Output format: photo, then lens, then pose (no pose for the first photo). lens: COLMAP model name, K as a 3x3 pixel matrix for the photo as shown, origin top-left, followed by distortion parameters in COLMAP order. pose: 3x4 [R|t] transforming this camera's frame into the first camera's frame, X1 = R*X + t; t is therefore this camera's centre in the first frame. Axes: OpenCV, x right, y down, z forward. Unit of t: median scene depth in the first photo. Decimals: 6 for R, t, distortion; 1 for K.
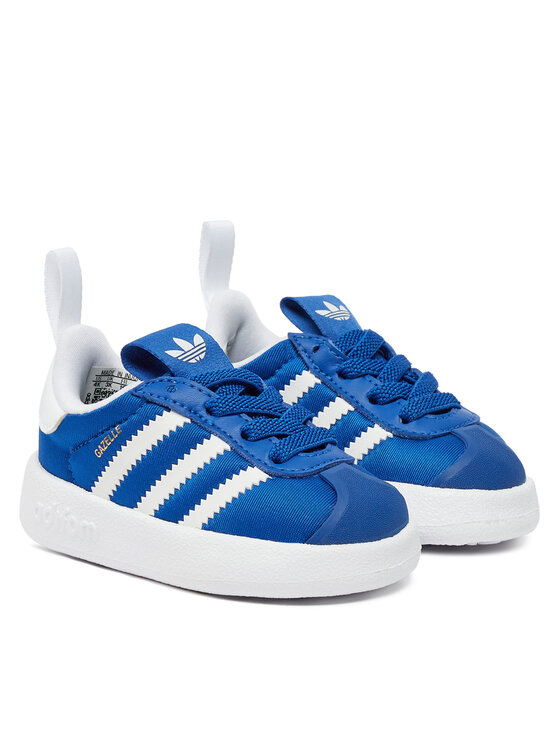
lens RADIAL K [[2209.4, 0, 280.3], [0, 2209.4, 373.1], [0, 0, 1]] dist [0.215462, 0.000000]
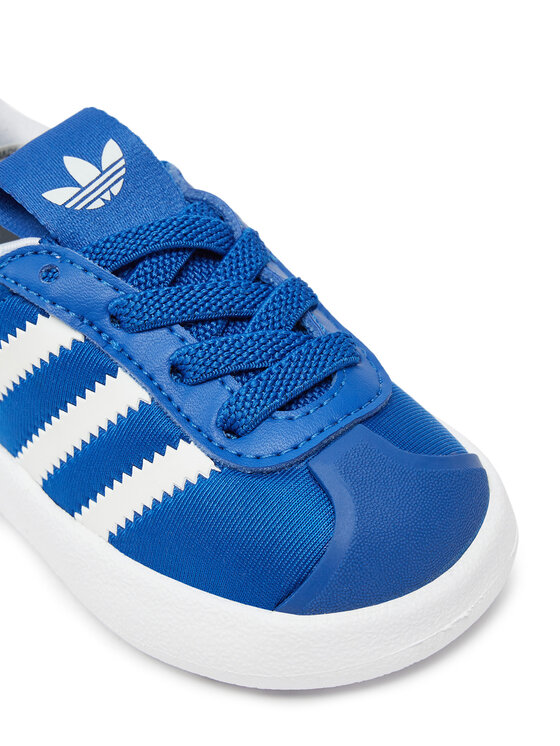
lens RADIAL K [[1667.2, 0, 279.9], [0, 1667.2, 373.1], [0, 0, 1]] dist [-0.006864, 0.000000]
pose [[0.984829, 0.002394, -0.173510, 0.078674], [0.065844, 0.919969, 0.386421, -0.126406], [0.160549, -0.391984, 0.905855, 0.629758]]
